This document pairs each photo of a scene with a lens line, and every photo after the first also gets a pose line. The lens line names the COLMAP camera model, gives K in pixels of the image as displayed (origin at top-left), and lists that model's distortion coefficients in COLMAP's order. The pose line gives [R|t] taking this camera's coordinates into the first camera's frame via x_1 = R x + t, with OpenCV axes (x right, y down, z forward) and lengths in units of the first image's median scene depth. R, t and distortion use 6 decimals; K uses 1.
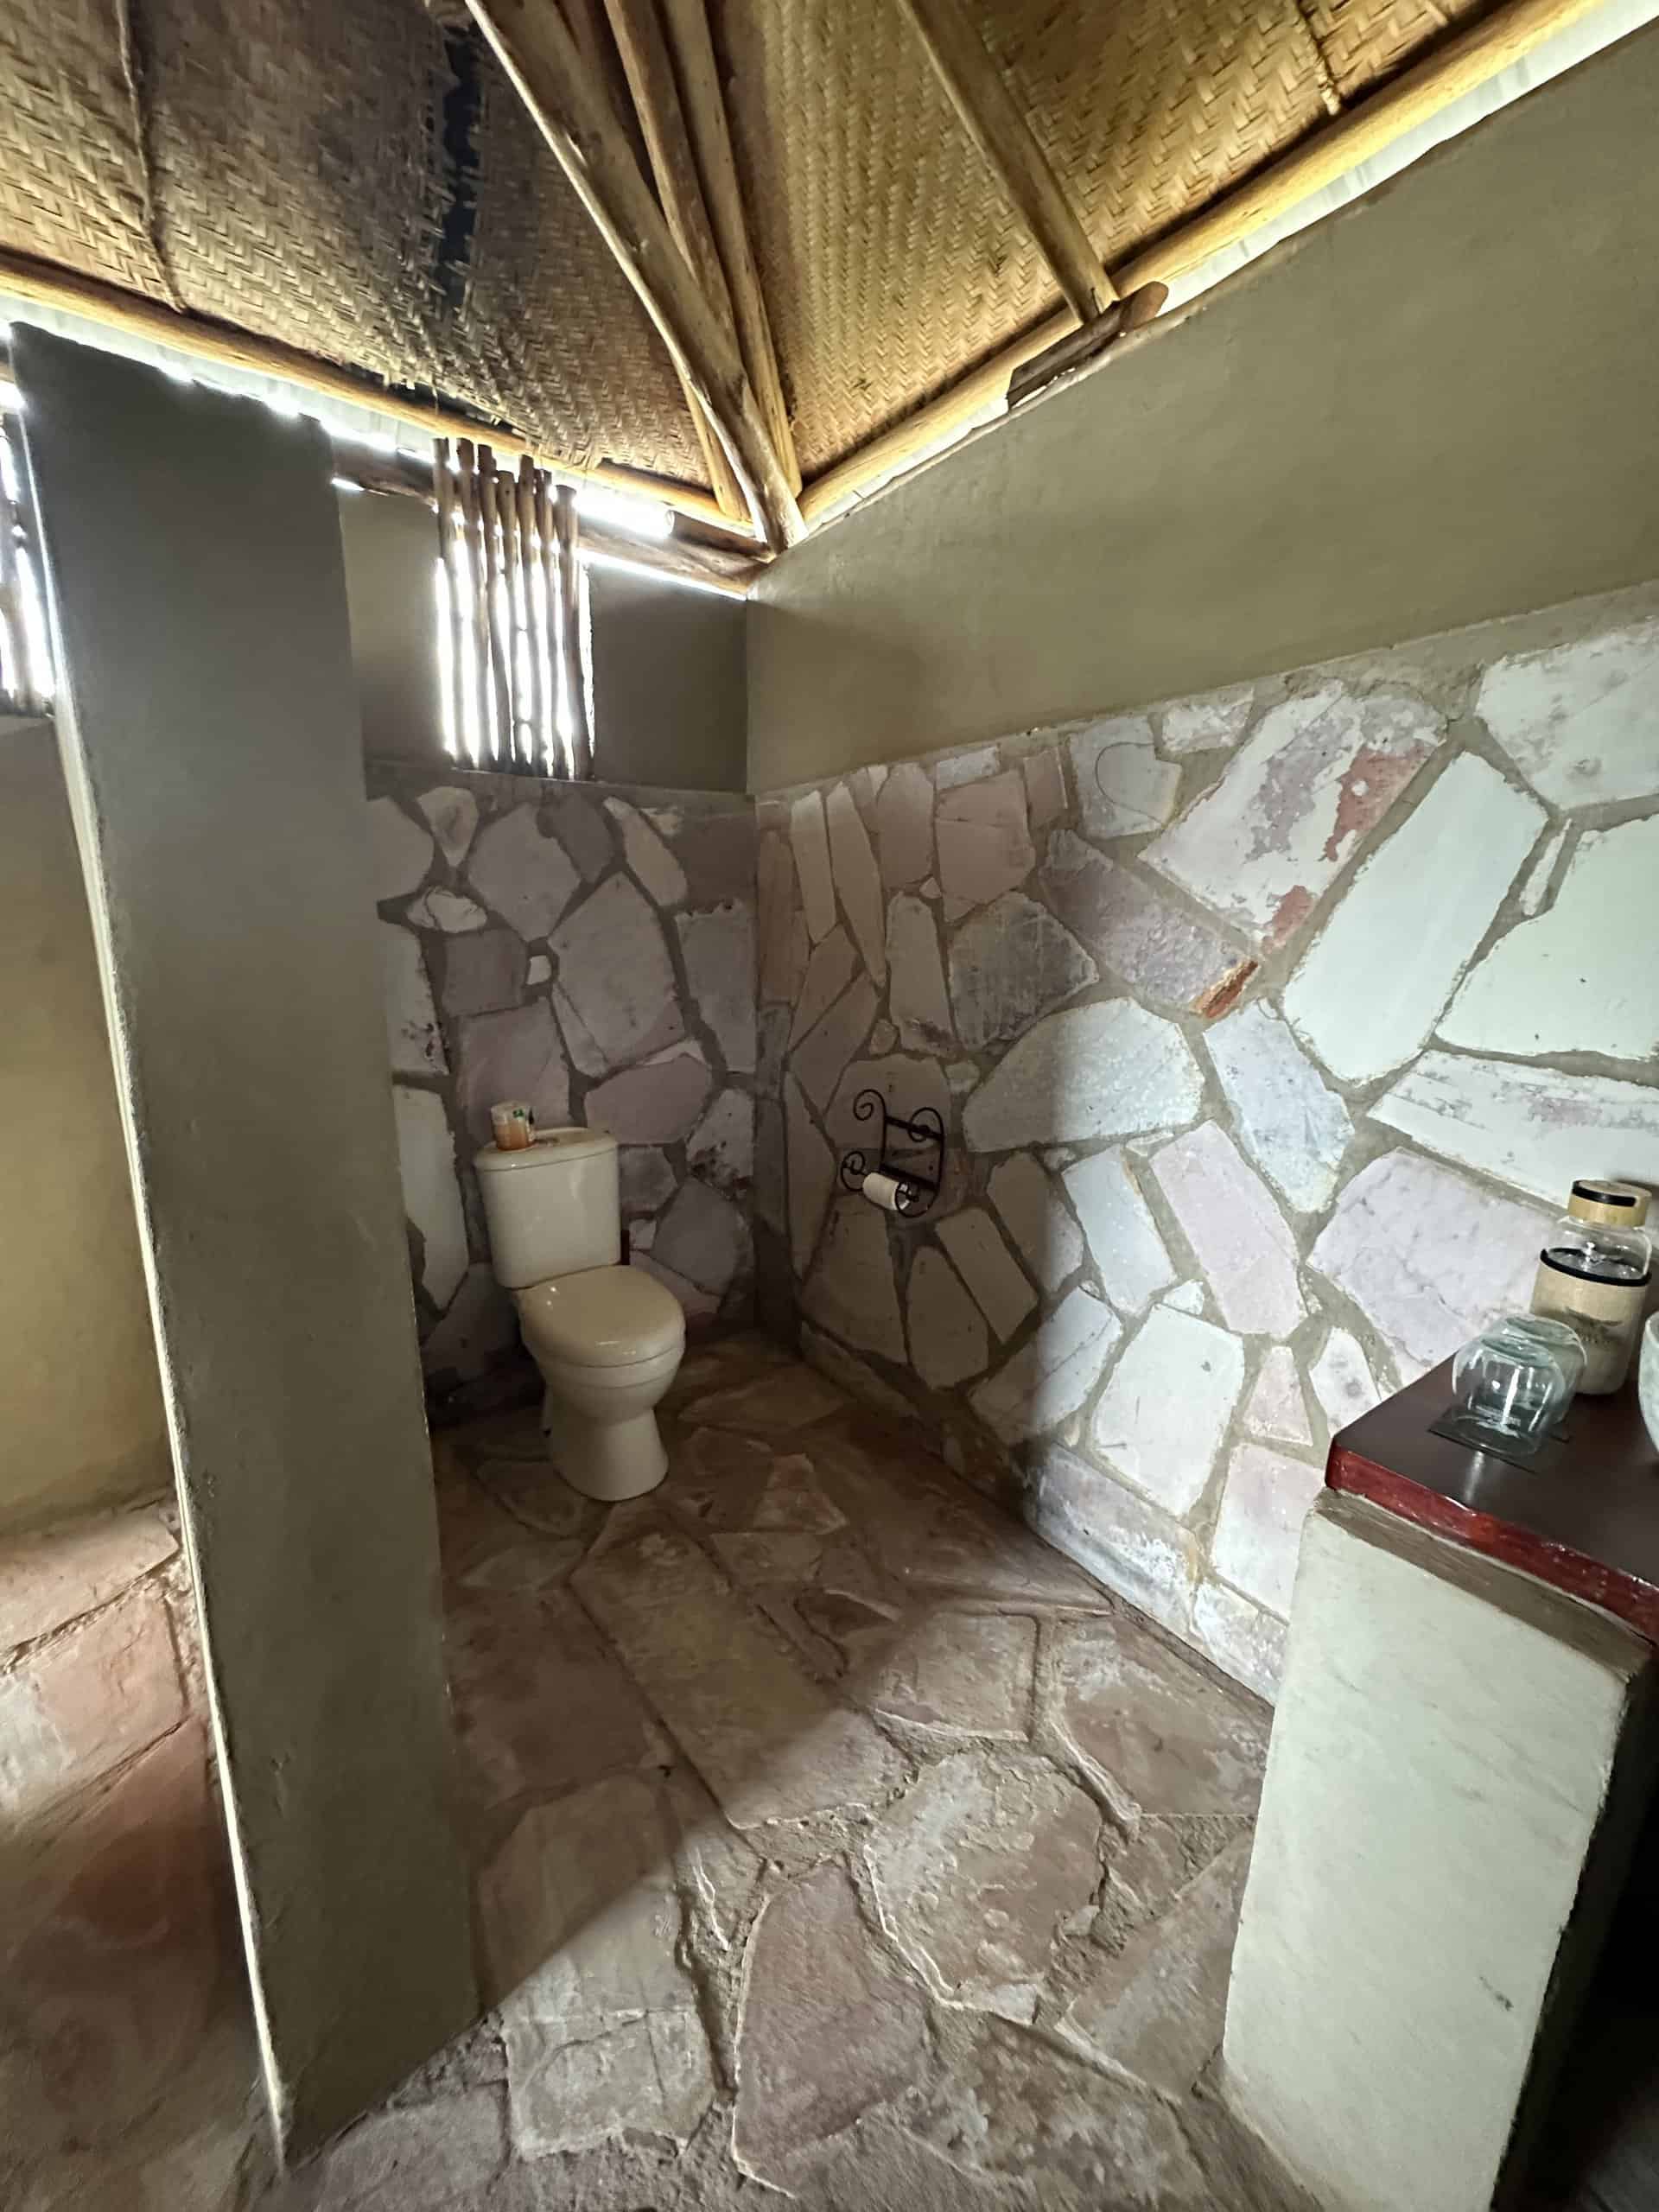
lens RADIAL K [[884.7, 0, 832.6], [0, 884.7, 1110.8], [0, 0, 1]] dist [-0.001359, 0.000882]
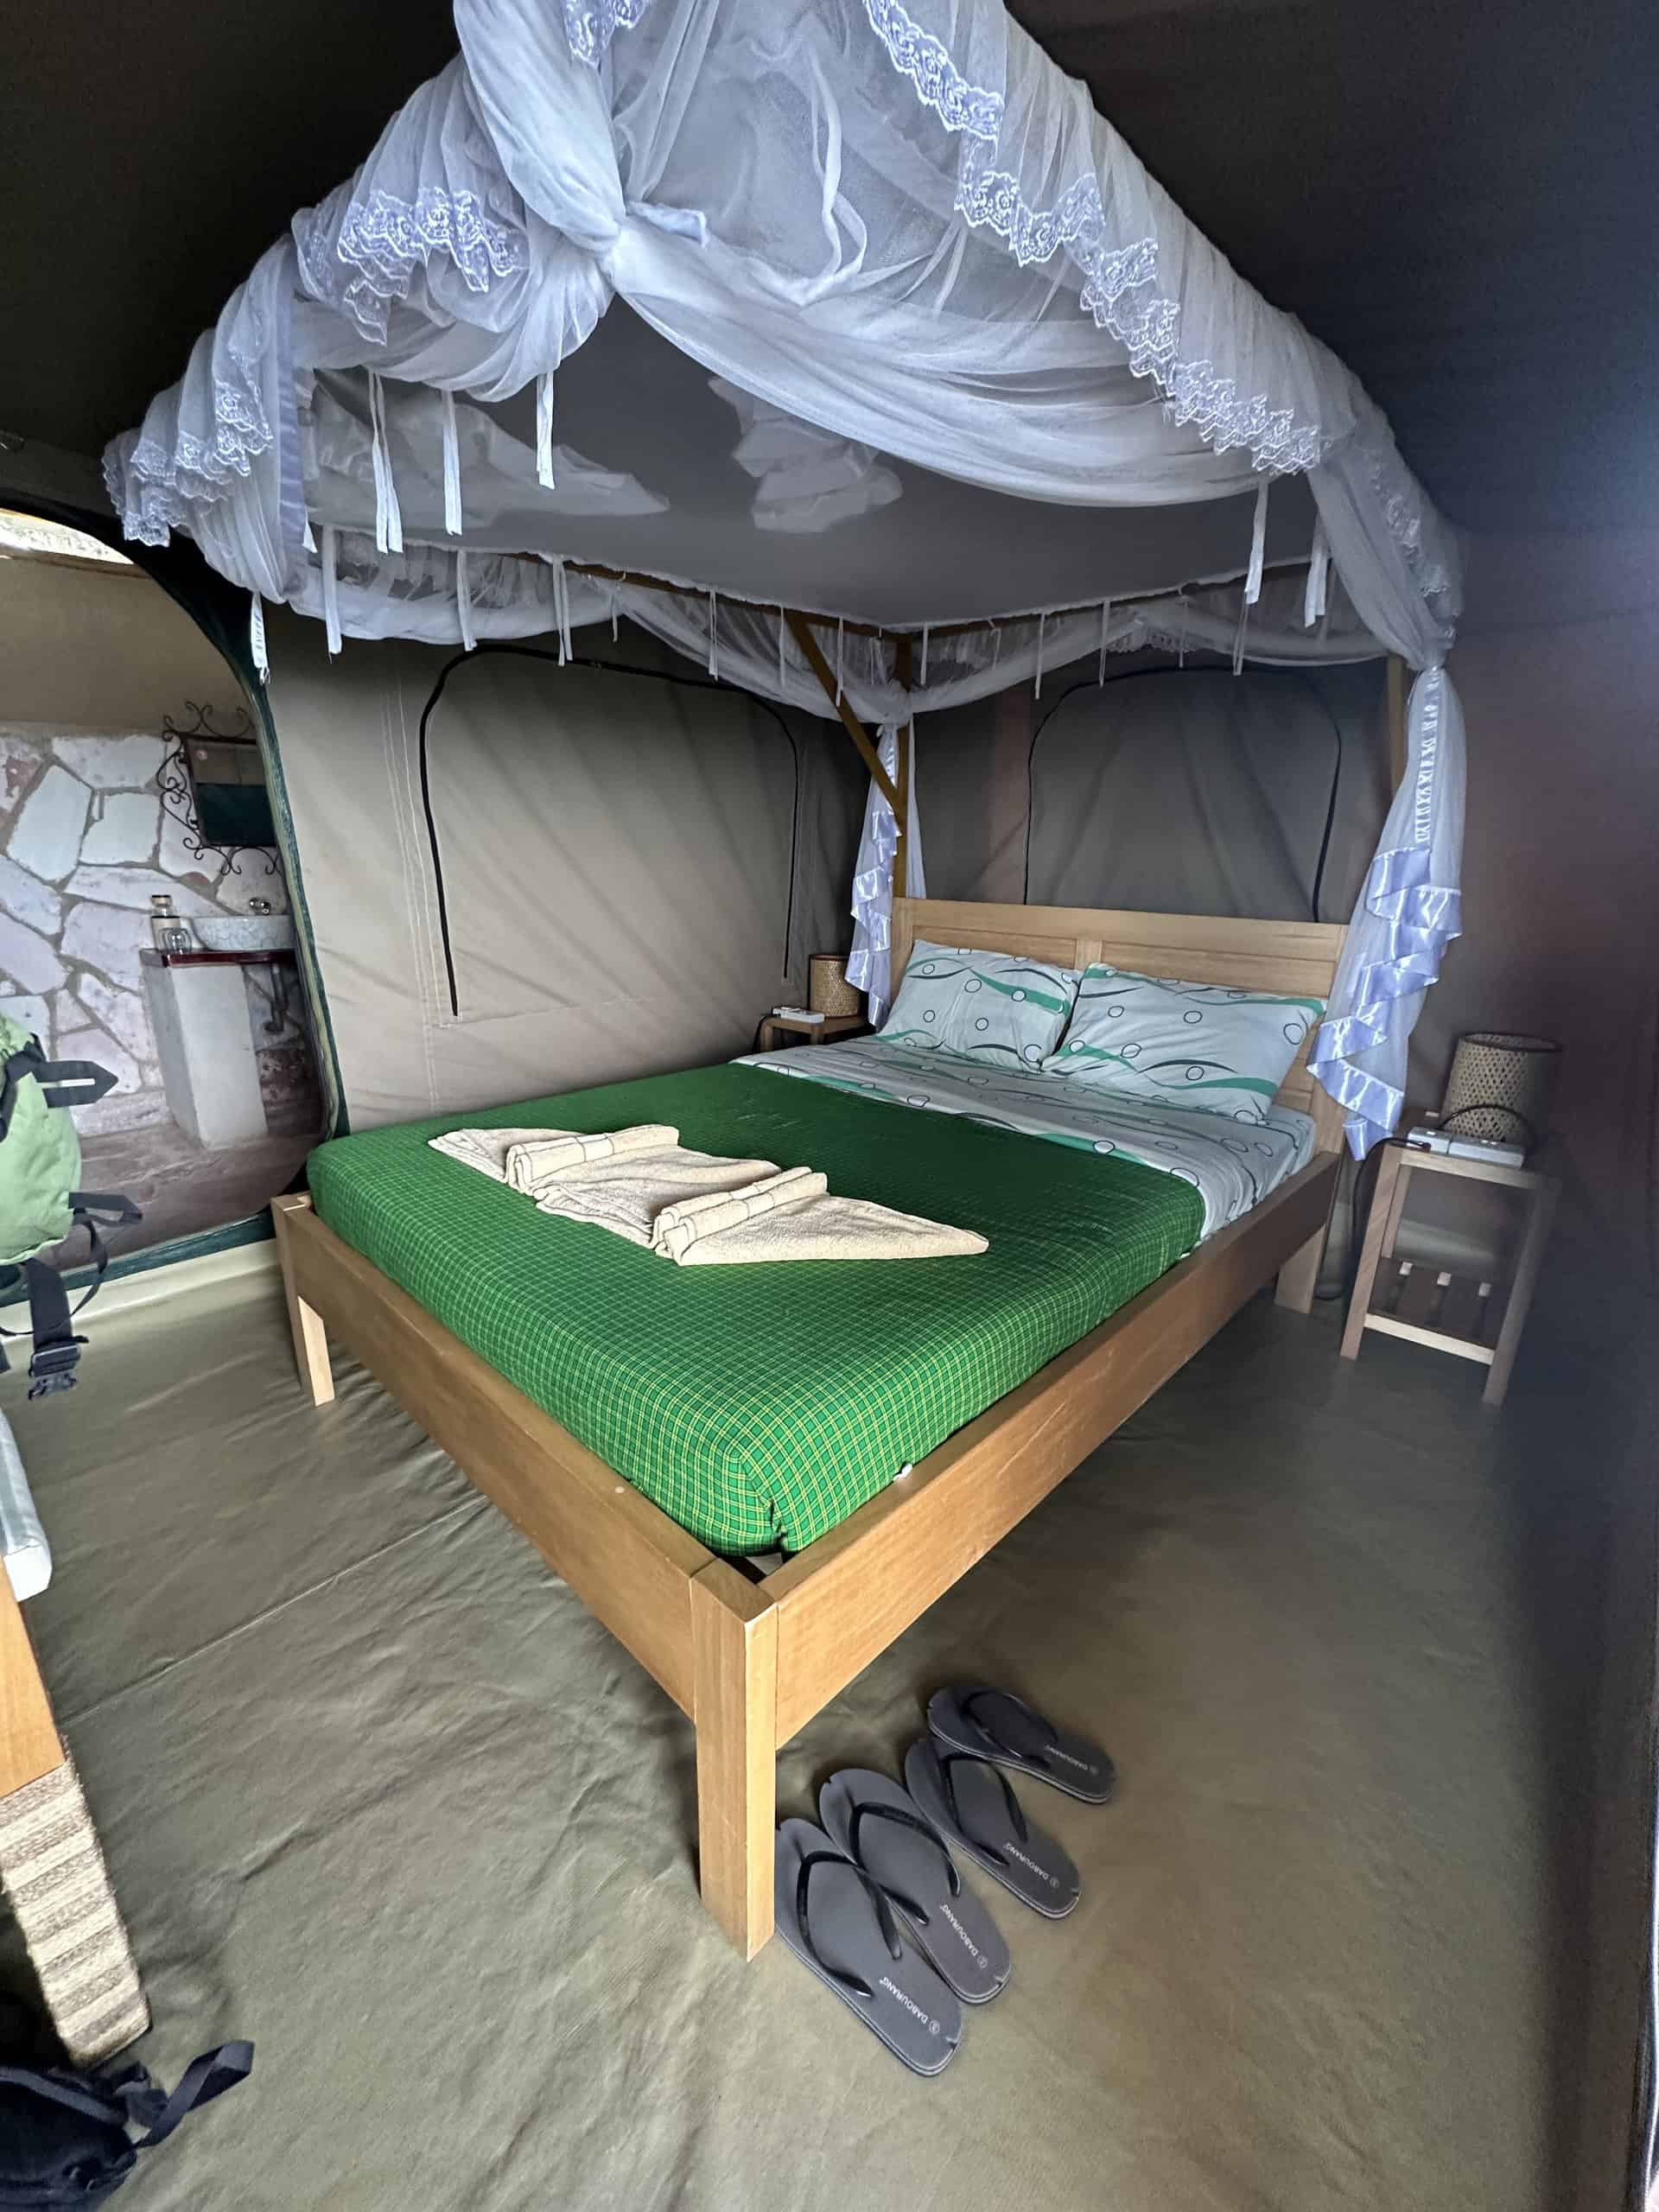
lens RADIAL K [[884.7, 0, 830.5], [0, 884.7, 1105.1], [0, 0, 1]] dist [-0.001359, 0.000882]
pose [[-0.155071, -0.290953, 0.944087, -2.838301], [0.188551, 0.929363, 0.317386, 0.218331], [-0.969743, 0.227225, -0.089258, -1.034856]]
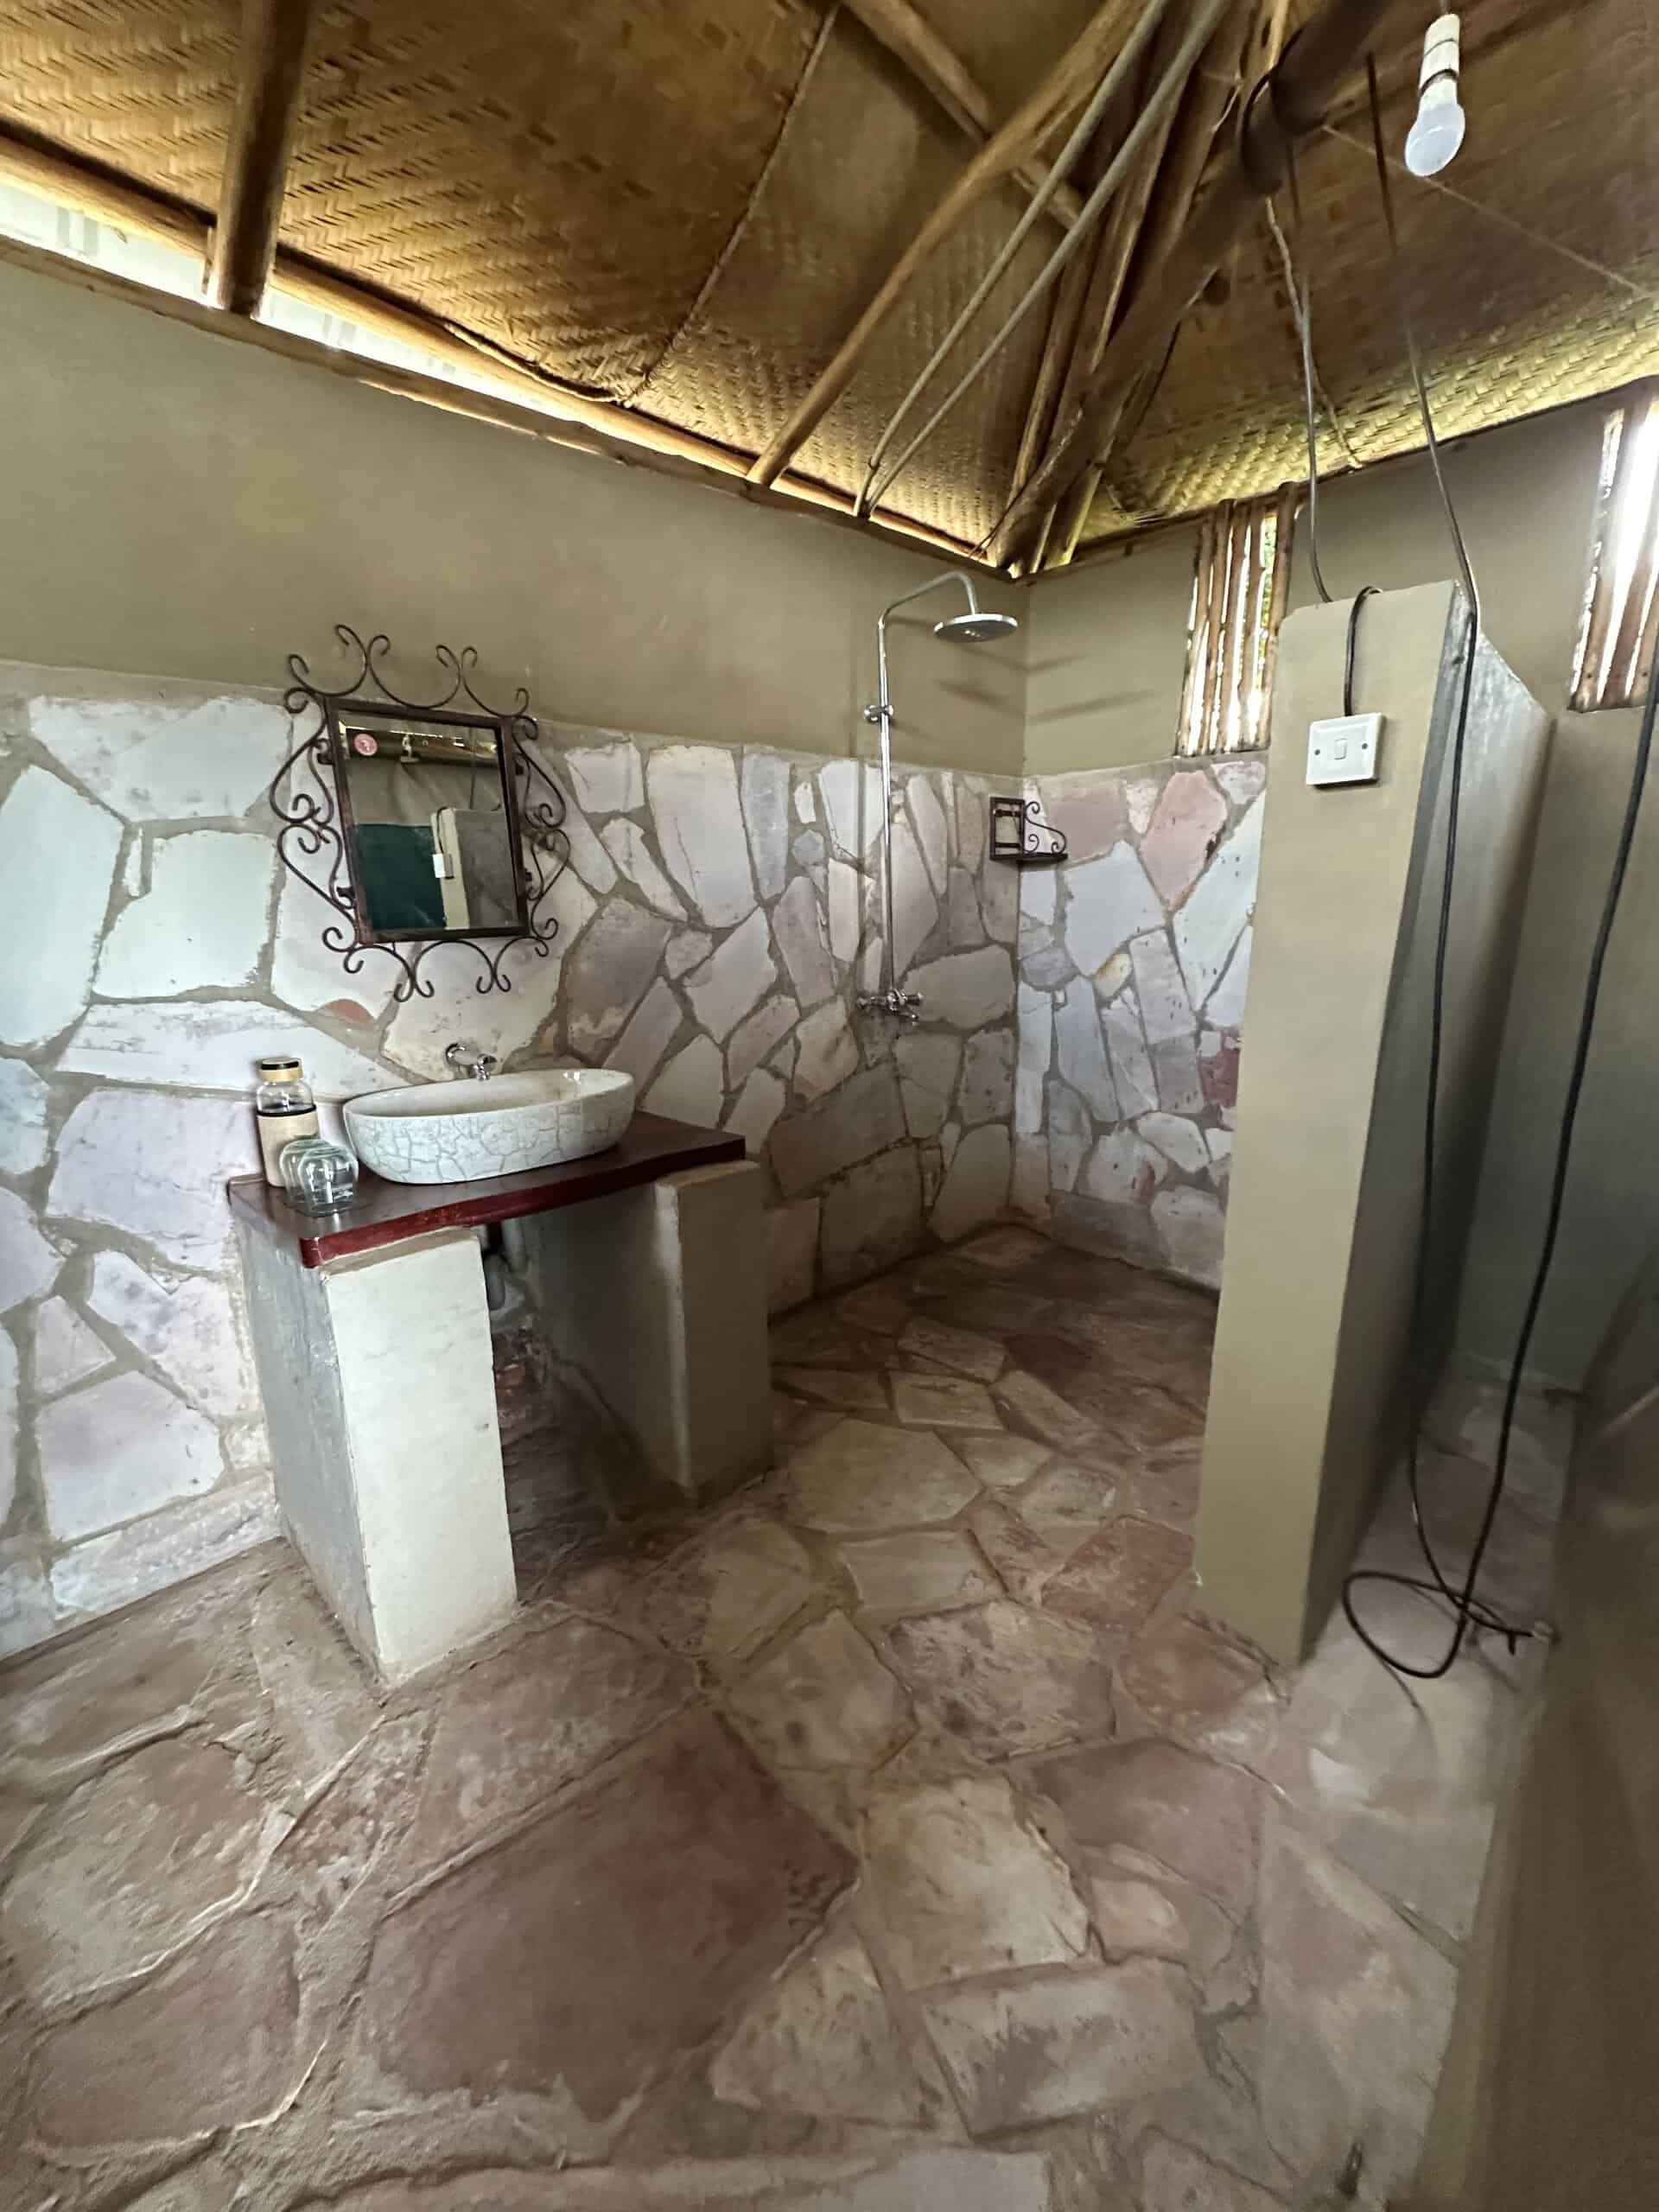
lens RADIAL K [[884.7, 0, 832.4], [0, 884.7, 1106.1], [0, 0, 1]] dist [-0.001359, 0.000882]
pose [[-0.148075, -0.245490, 0.958023, -0.729708], [0.216312, 0.937207, 0.273590, -0.051677], [-0.965030, 0.247744, -0.085674, 0.135513]]
